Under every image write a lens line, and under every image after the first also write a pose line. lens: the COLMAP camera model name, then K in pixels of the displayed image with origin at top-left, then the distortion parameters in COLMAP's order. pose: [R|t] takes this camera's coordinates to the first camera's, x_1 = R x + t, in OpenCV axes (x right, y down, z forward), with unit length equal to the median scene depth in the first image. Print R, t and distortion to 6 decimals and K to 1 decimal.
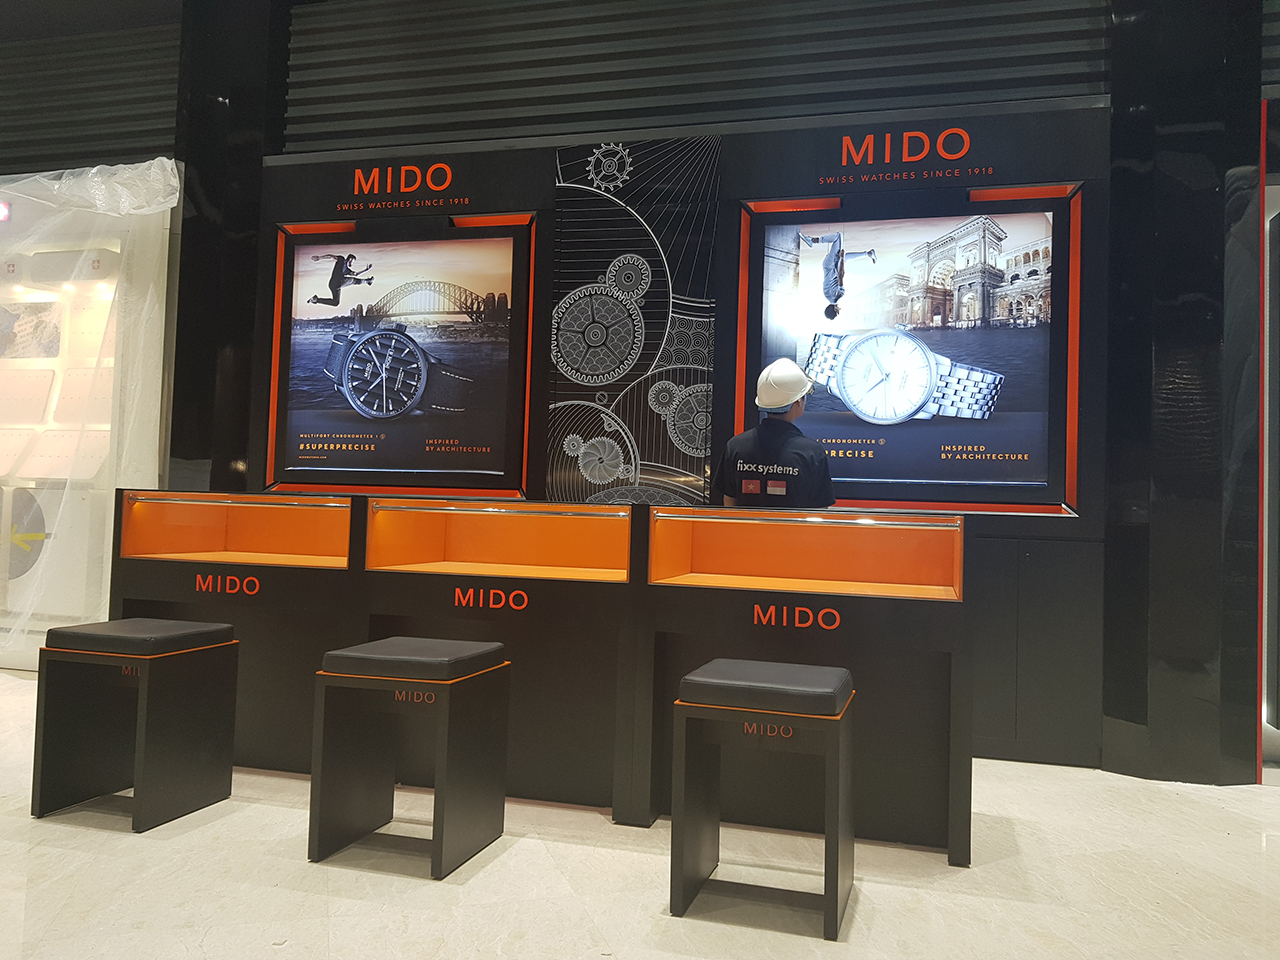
lens RADIAL K [[1020.3, 0, 629.1], [0, 1020.3, 479.4], [0, 0, 1]] dist [0.075443, -0.100949]
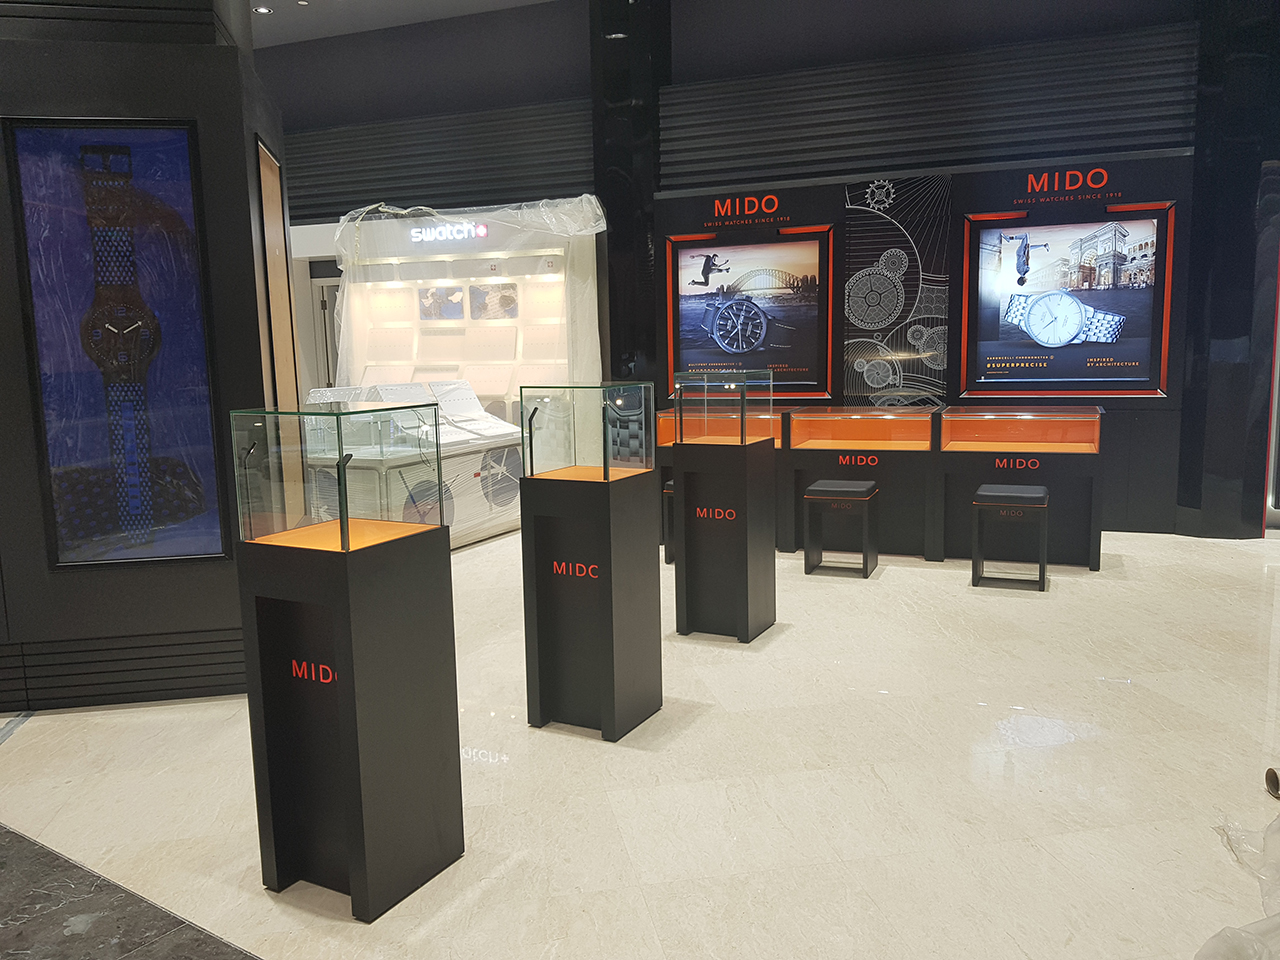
lens RADIAL K [[1020.3, 0, 635.9], [0, 1020.3, 491.6], [0, 0, 1]] dist [0.075443, -0.100949]
pose [[0.993265, -0.040935, -0.108395, -0.254500], [0.059154, 0.983561, 0.170612, -0.142358], [0.099629, -0.175875, 0.979358, -0.765752]]
